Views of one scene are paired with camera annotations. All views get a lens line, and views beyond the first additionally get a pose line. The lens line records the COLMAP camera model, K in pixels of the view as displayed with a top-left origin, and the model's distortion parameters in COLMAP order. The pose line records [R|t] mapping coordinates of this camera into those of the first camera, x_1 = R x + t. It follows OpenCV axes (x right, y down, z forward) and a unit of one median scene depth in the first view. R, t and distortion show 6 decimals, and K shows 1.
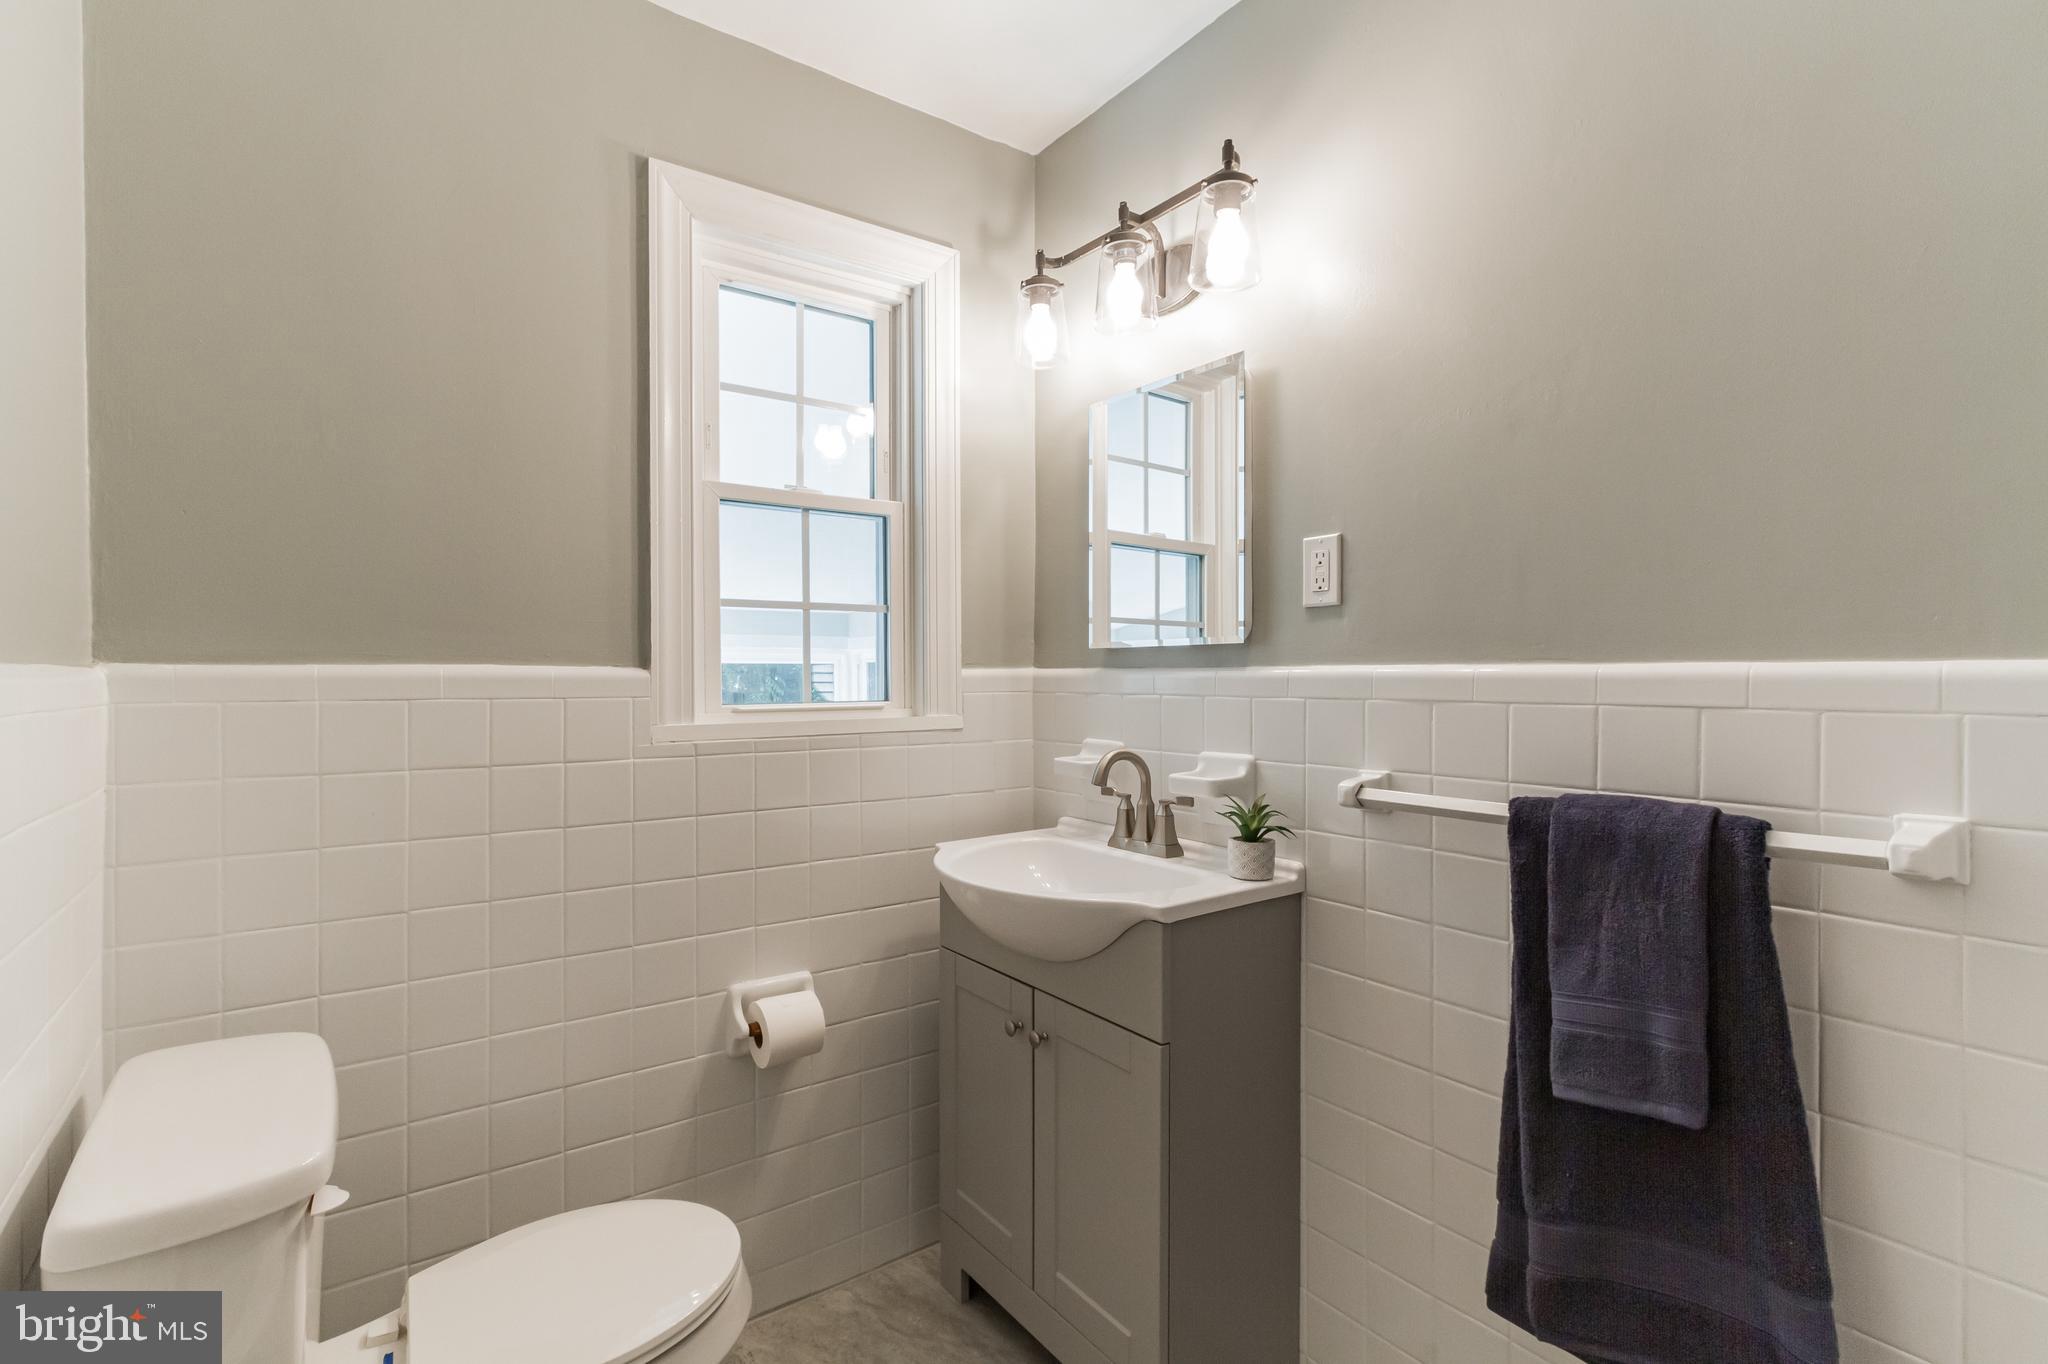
lens RADIAL K [[952.0, 0, 1021.0], [0, 952.0, 679.2], [0, 0, 1]] dist [-0.003890, 0.003402]
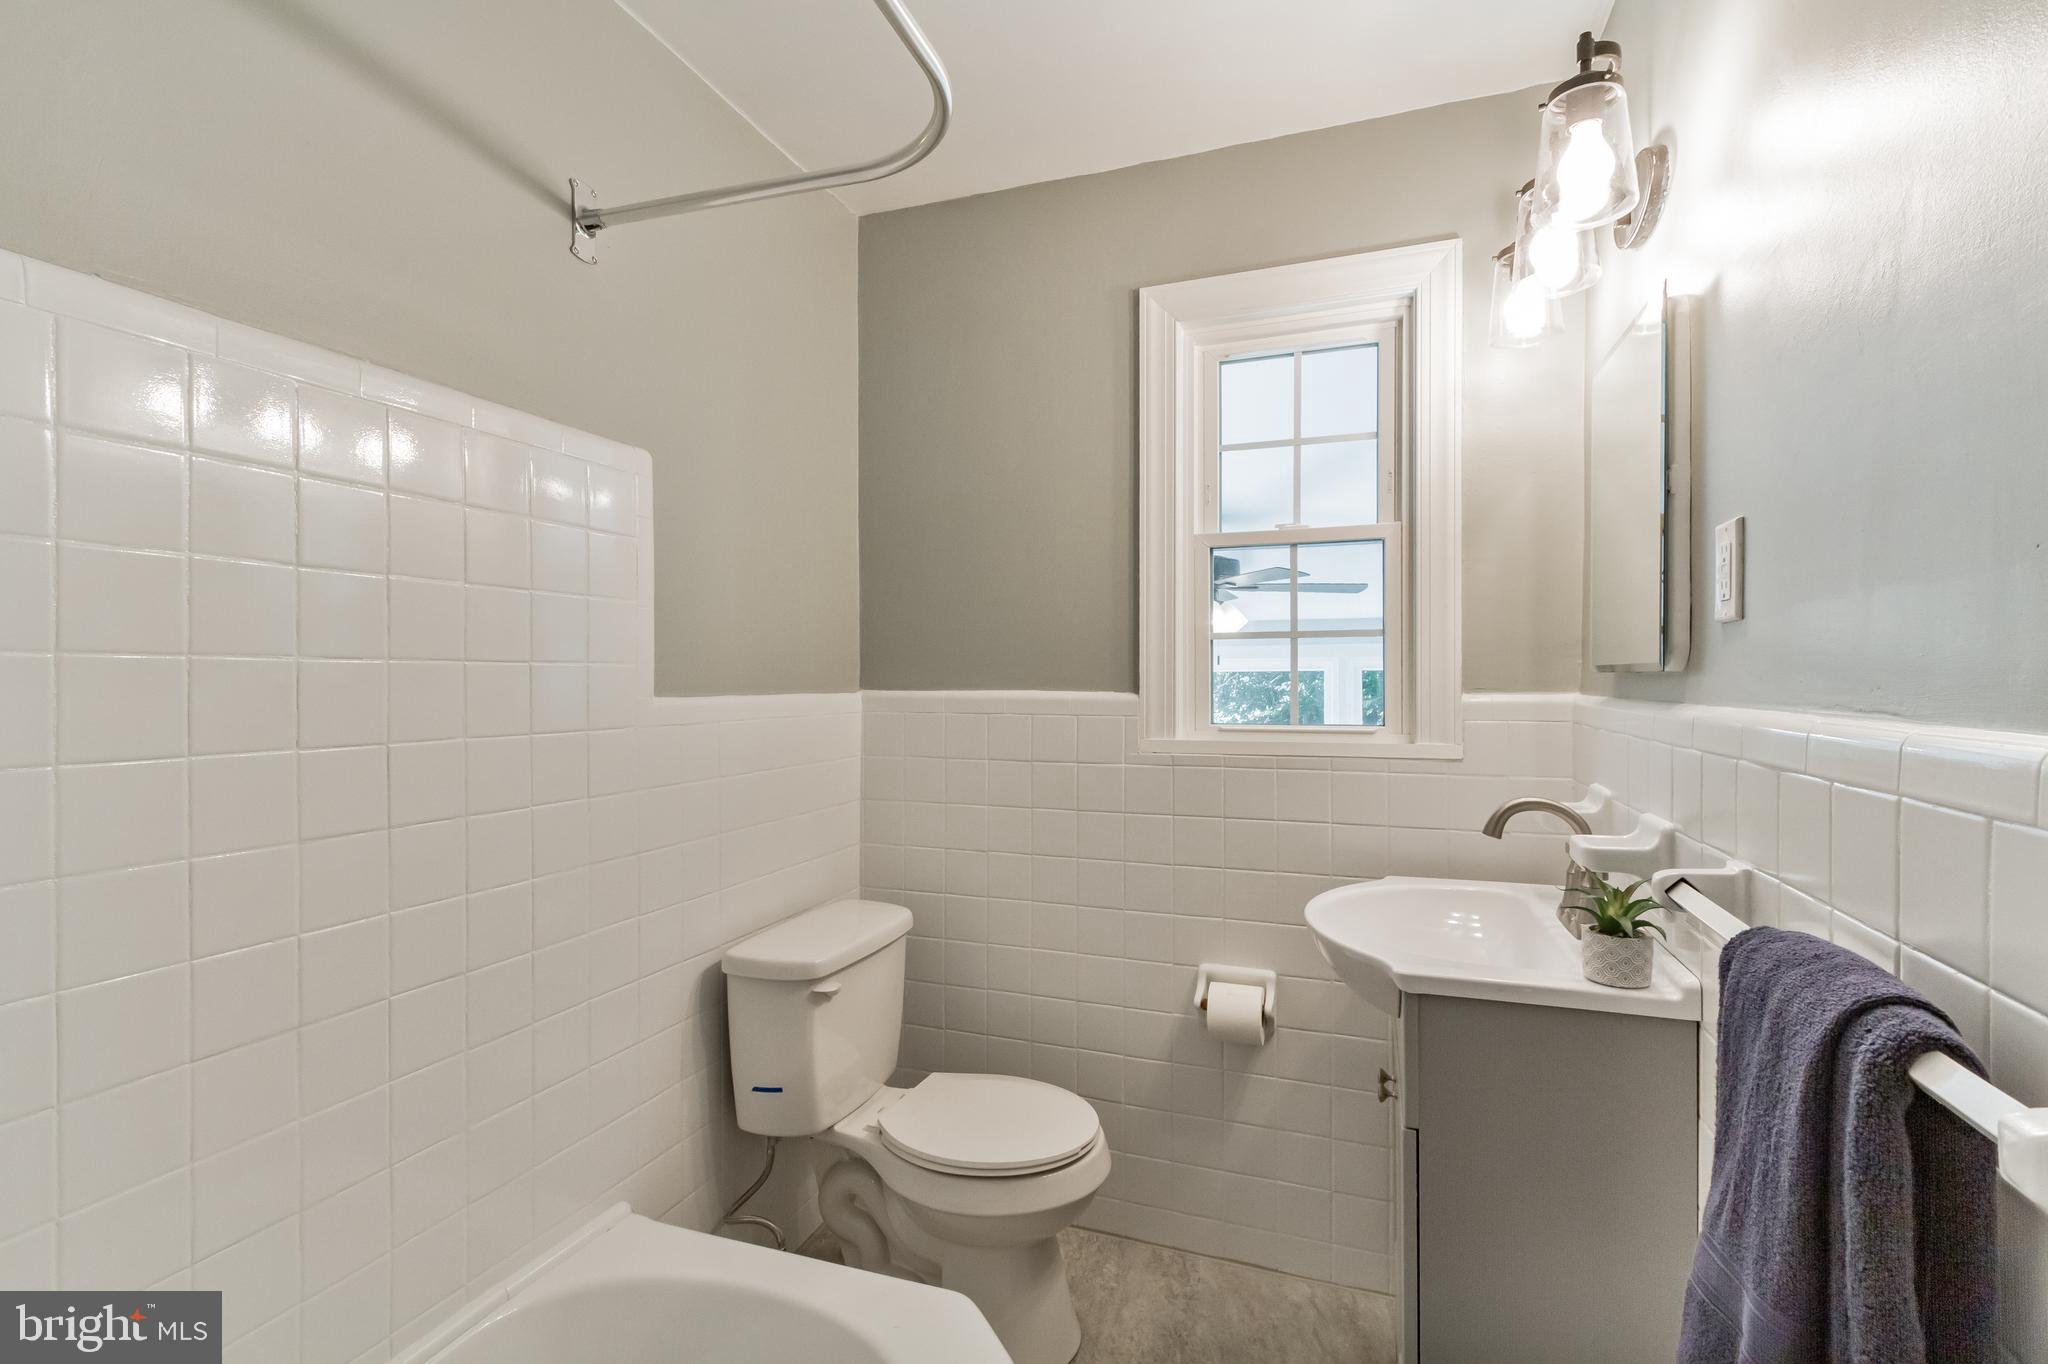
lens RADIAL K [[952.0, 0, 1017.6], [0, 952.0, 681.5], [0, 0, 1]] dist [-0.003890, 0.003402]
pose [[0.549197, 0.004535, -0.835681, 0.514473], [-0.003880, 0.999988, 0.002877, -0.026658], [0.835684, 0.001662, 0.549208, 0.153631]]
